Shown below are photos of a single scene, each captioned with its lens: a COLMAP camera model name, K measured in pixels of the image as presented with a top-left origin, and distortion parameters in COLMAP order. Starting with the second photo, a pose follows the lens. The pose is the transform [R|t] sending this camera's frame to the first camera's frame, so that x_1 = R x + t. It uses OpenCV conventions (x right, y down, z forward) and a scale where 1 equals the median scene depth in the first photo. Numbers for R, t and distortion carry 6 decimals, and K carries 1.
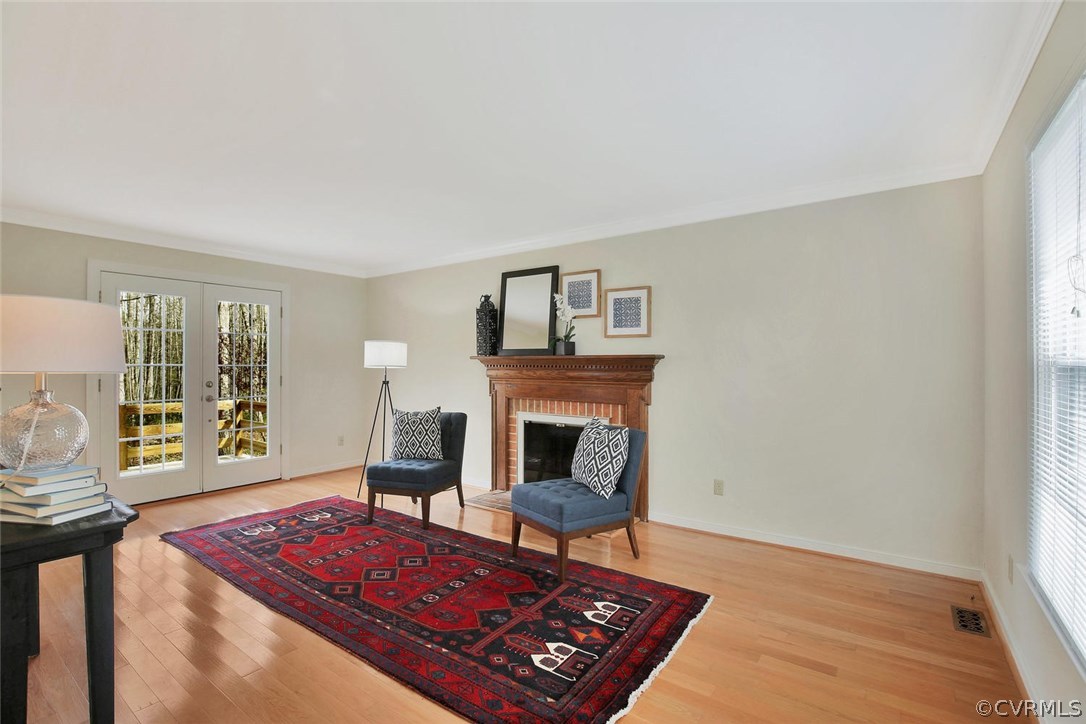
lens RADIAL K [[494.9, 0, 546.8], [0, 494.9, 364.5], [0, 0, 1]] dist [-0.028459, 0.000991]
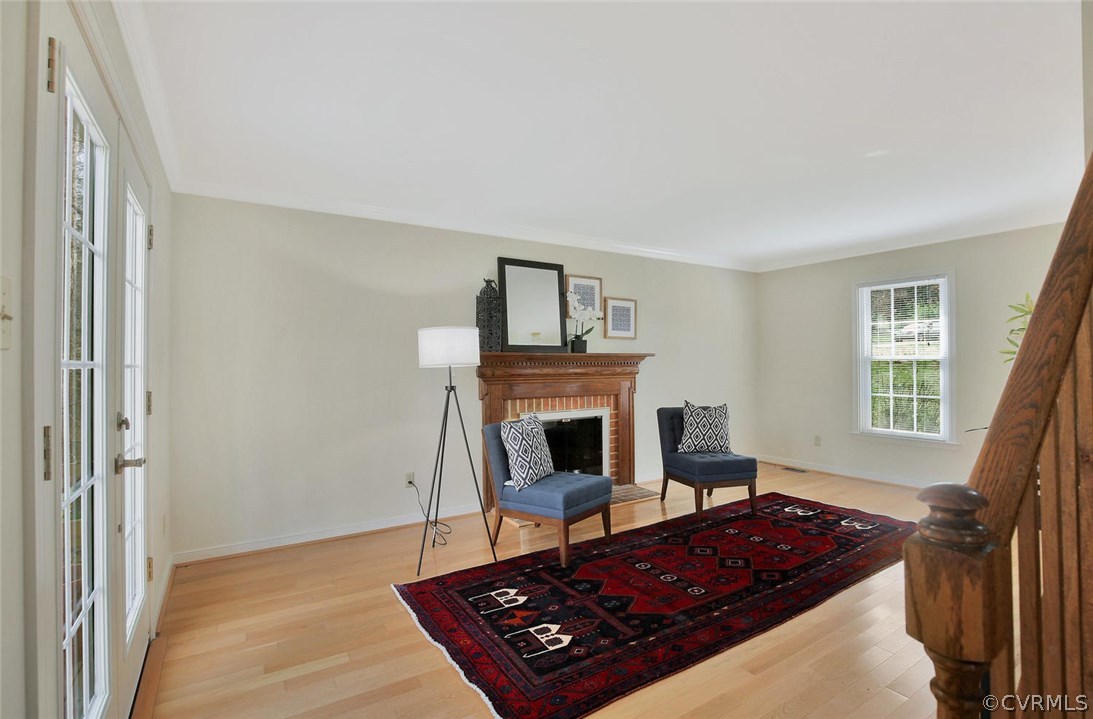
lens RADIAL K [[510.8, 0, 557.5], [0, 510.8, 358.2], [0, 0, 1]] dist [-0.021964, 0.000383]
pose [[0.354358, 0.005074, 0.935096, -1.158885], [0.005743, 0.999955, -0.007602, 0.001401], [-0.935092, 0.008064, 0.354313, 0.758209]]
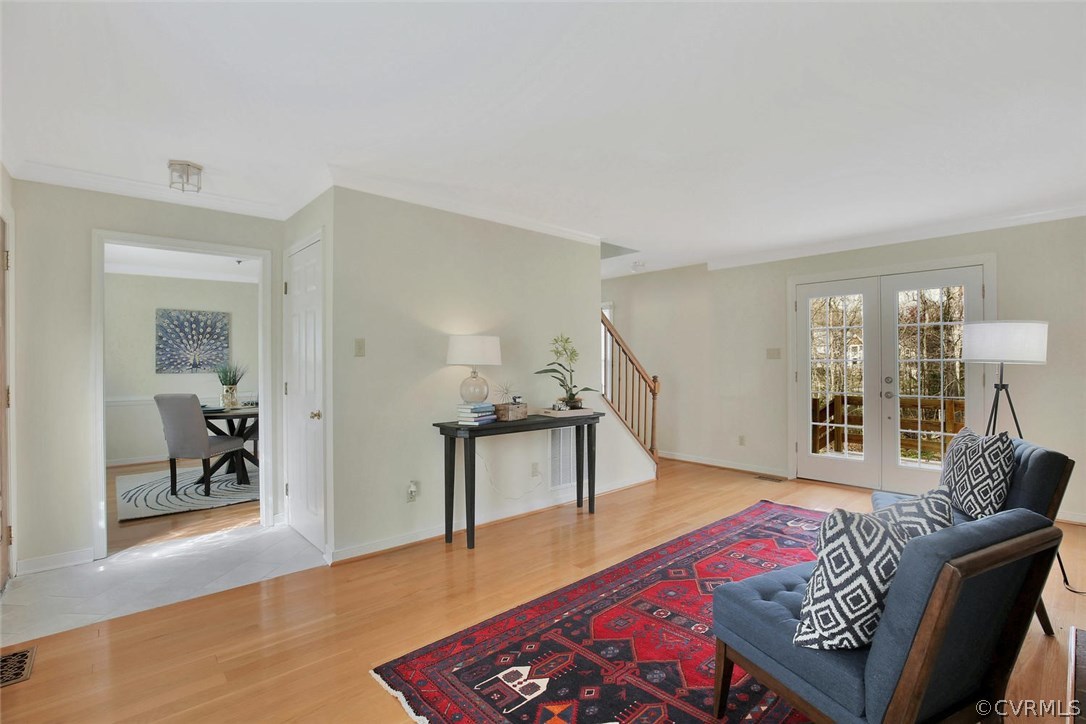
lens RADIAL K [[494.9, 0, 546.8], [0, 494.9, 364.5], [0, 0, 1]] dist [-0.028459, 0.000991]
pose [[-0.207150, 0.004217, -0.978300, 0.498248], [0.007907, 0.999965, 0.002636, 0.002724], [0.978277, -0.007190, -0.207176, 0.691190]]
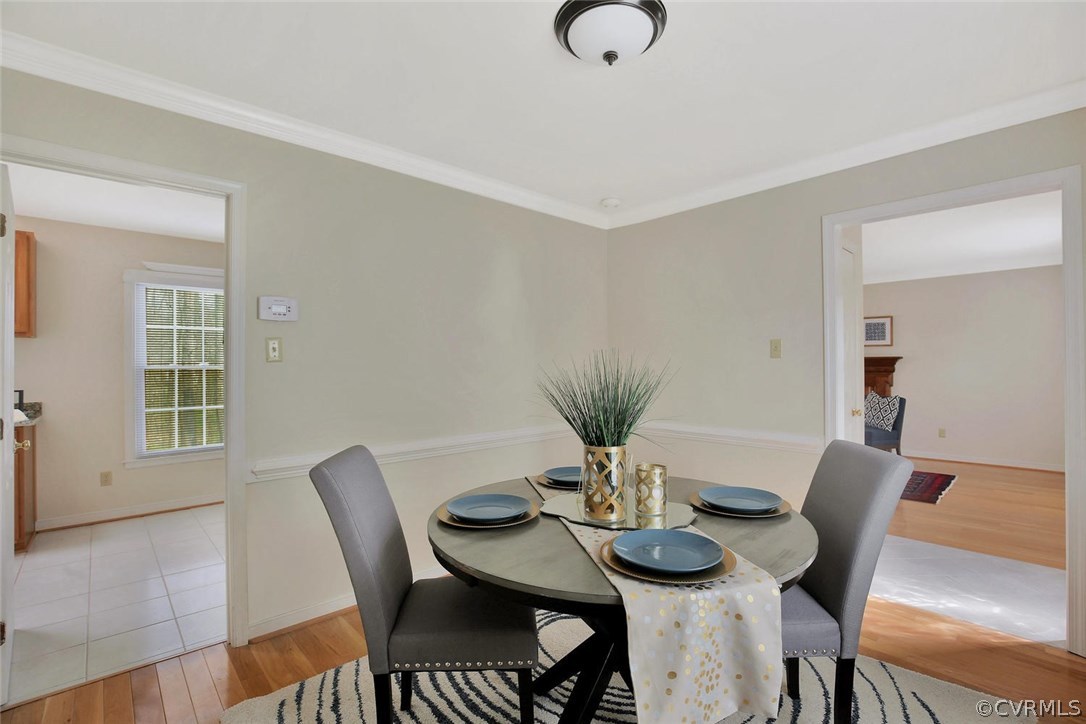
lens RADIAL K [[494.9, 0, 546.8], [0, 494.9, 364.5], [0, 0, 1]] dist [-0.028459, 0.000991]
pose [[0.980323, -0.009967, -0.197150, -0.656914], [0.009656, 0.999950, -0.002540, 0.000543], [0.197166, 0.000587, 0.980370, -0.919665]]
